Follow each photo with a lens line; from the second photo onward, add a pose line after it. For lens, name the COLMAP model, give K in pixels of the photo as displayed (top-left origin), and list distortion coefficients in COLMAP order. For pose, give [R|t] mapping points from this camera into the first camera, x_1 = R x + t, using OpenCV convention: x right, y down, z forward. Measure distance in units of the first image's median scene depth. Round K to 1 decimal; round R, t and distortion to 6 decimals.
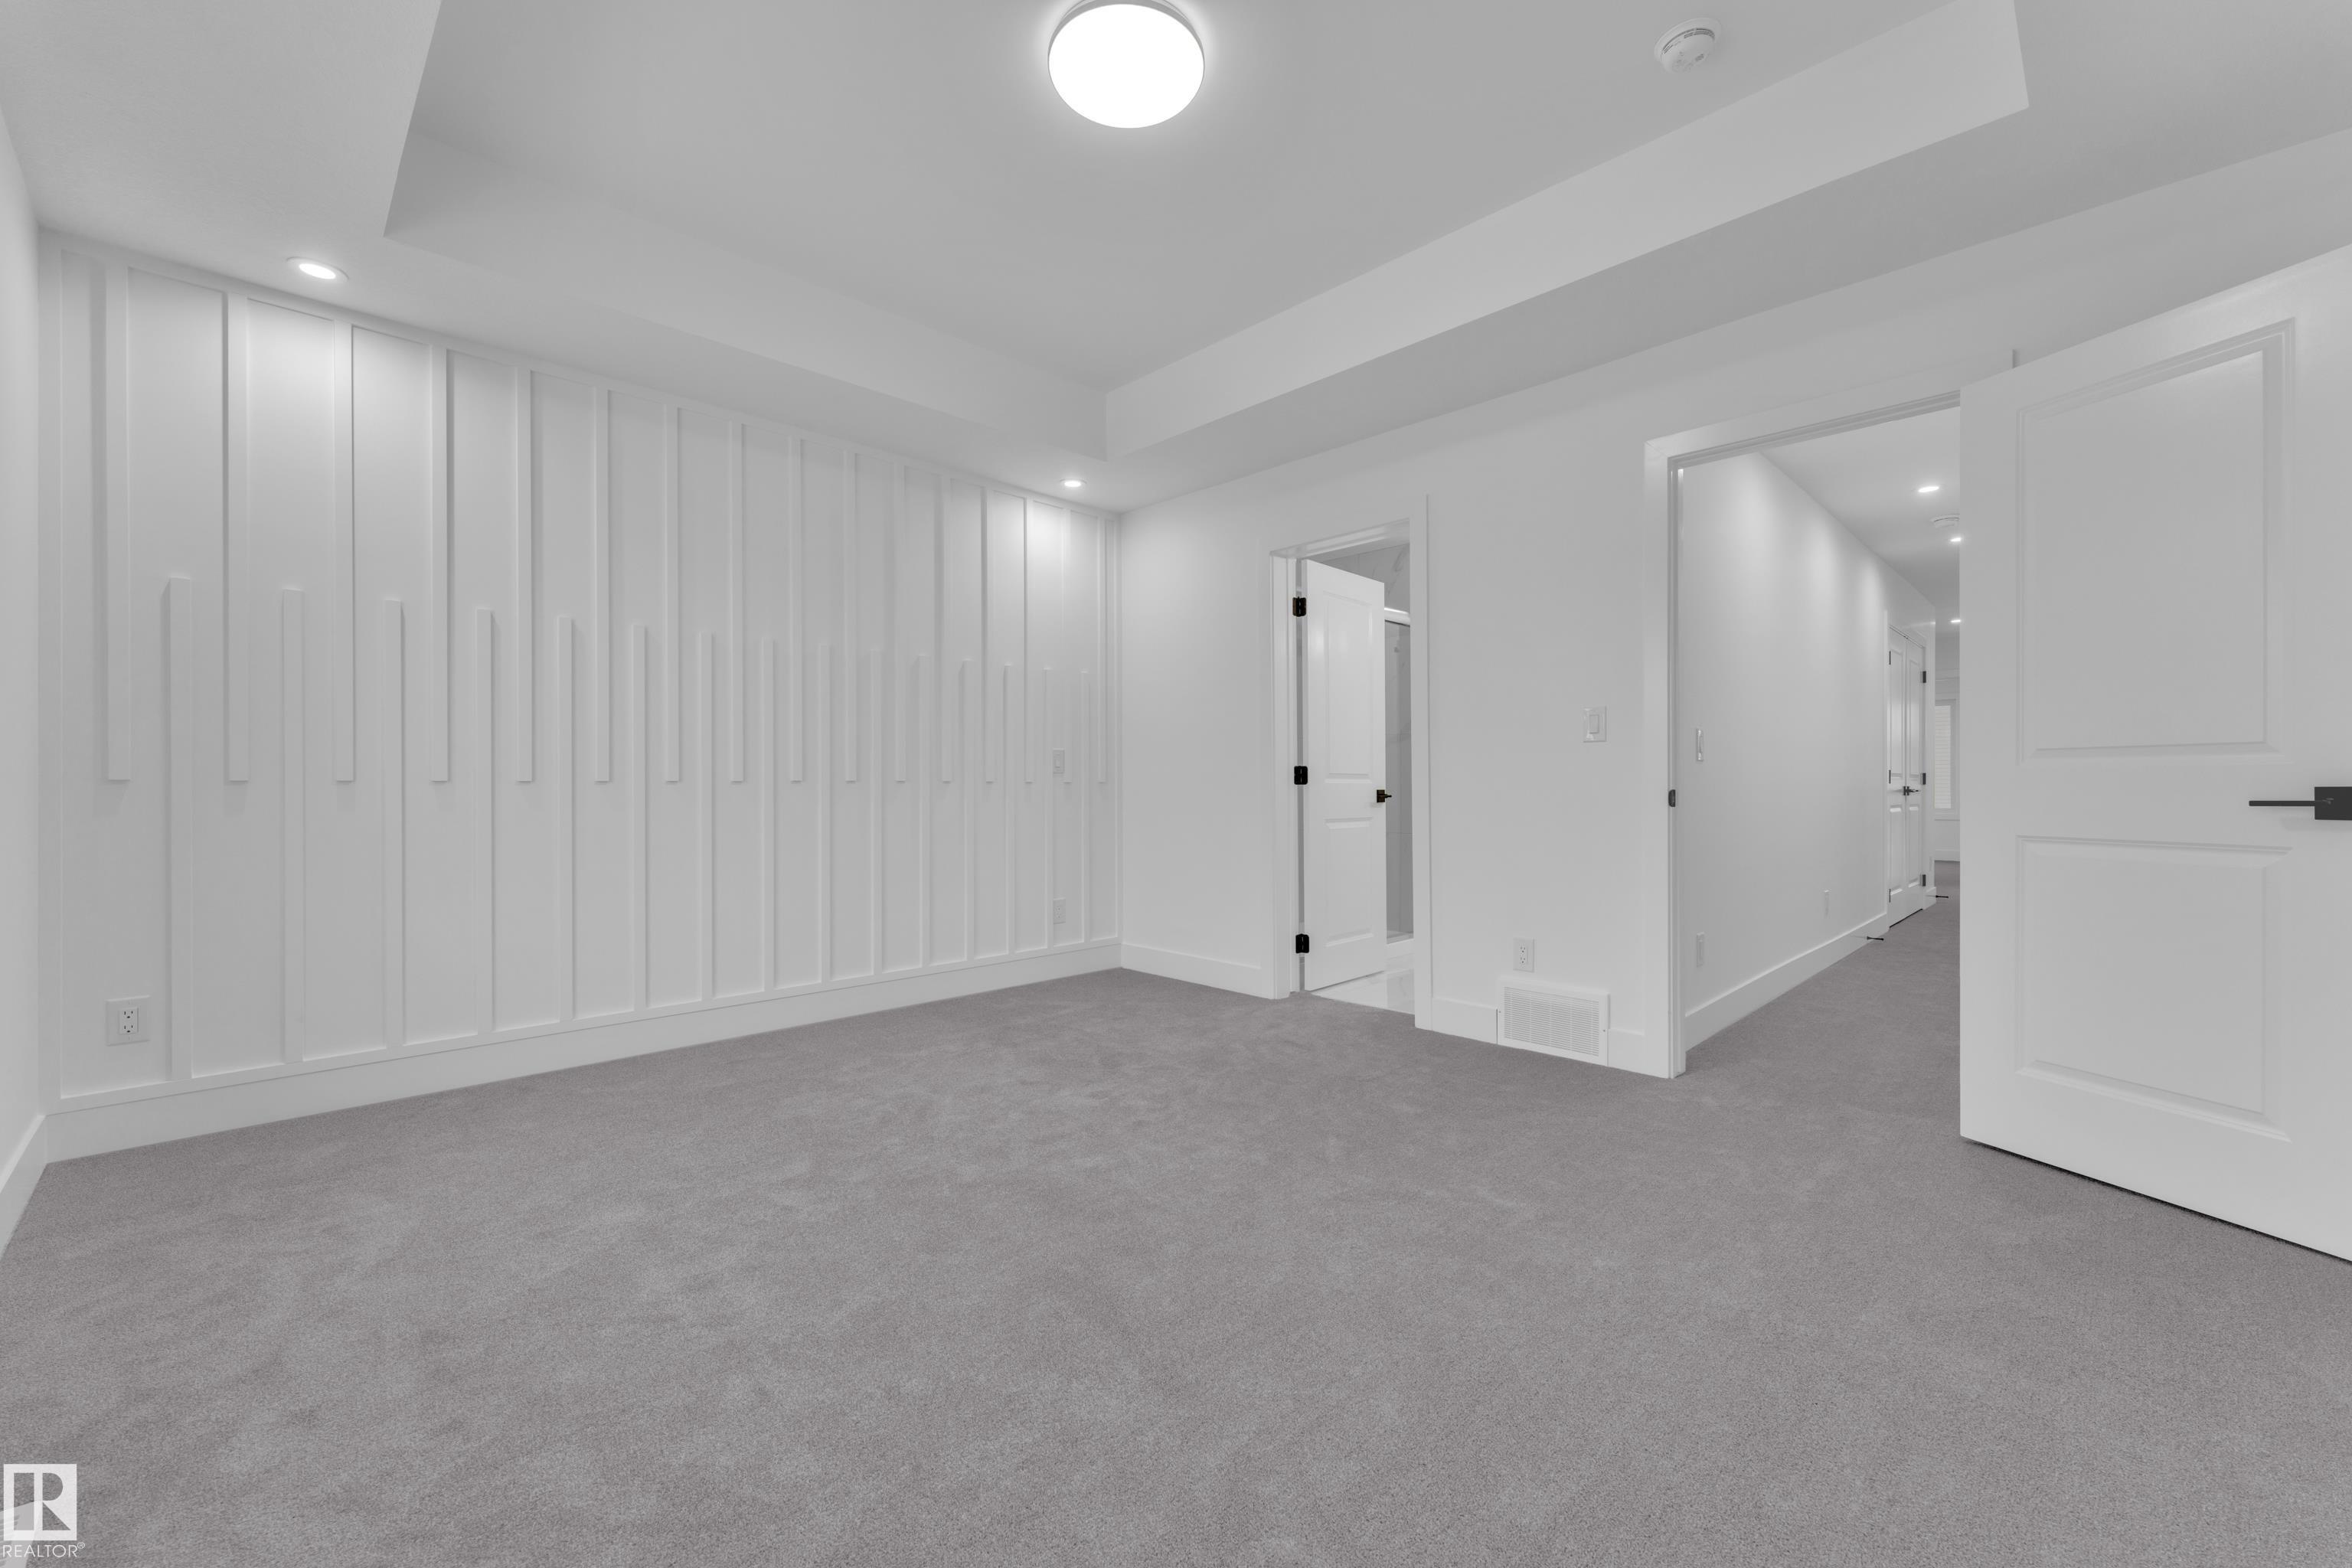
lens RADIAL K [[951.1, 0, 1169.1], [0, 951.1, 794.8], [0, 0, 1]] dist [0.001112, -0.000157]
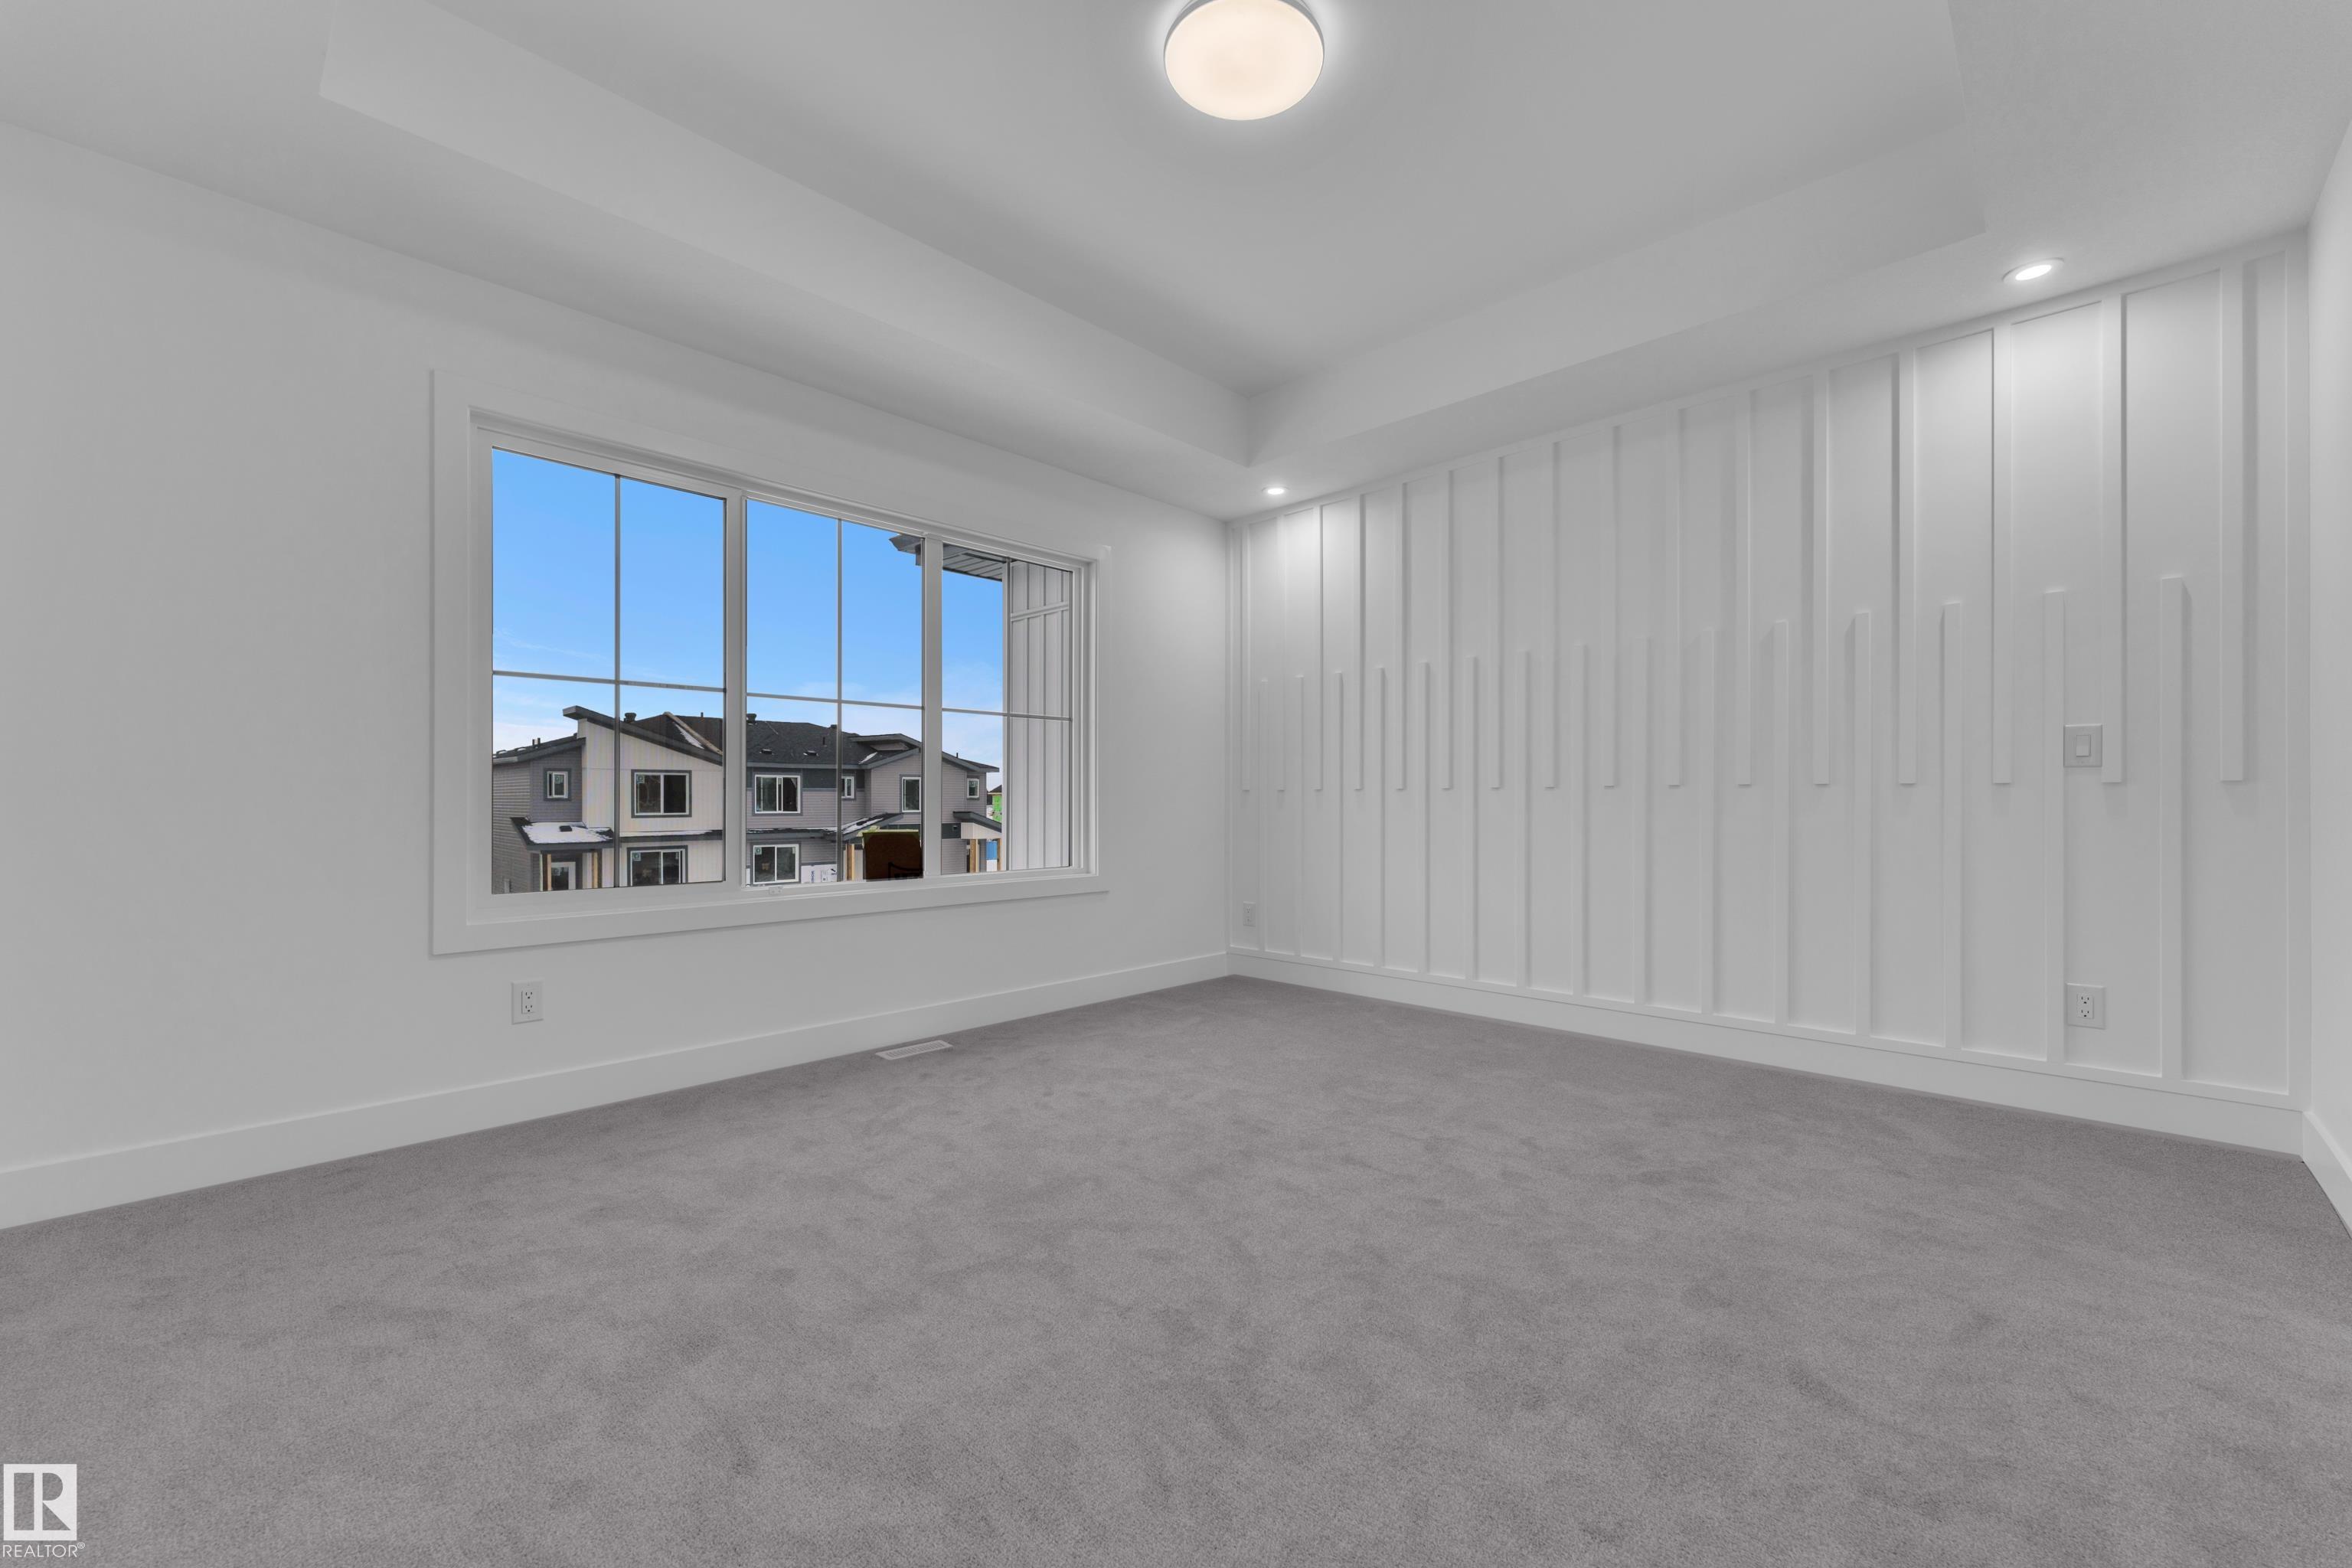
lens RADIAL K [[951.1, 0, 1169.1], [0, 951.1, 794.8], [0, 0, 1]] dist [0.001112, -0.000157]
pose [[0.019276, 0.002509, -0.999811, 0.614236], [-0.004332, 0.999988, 0.002426, -0.005982], [0.999805, 0.004285, 0.019286, 0.588602]]
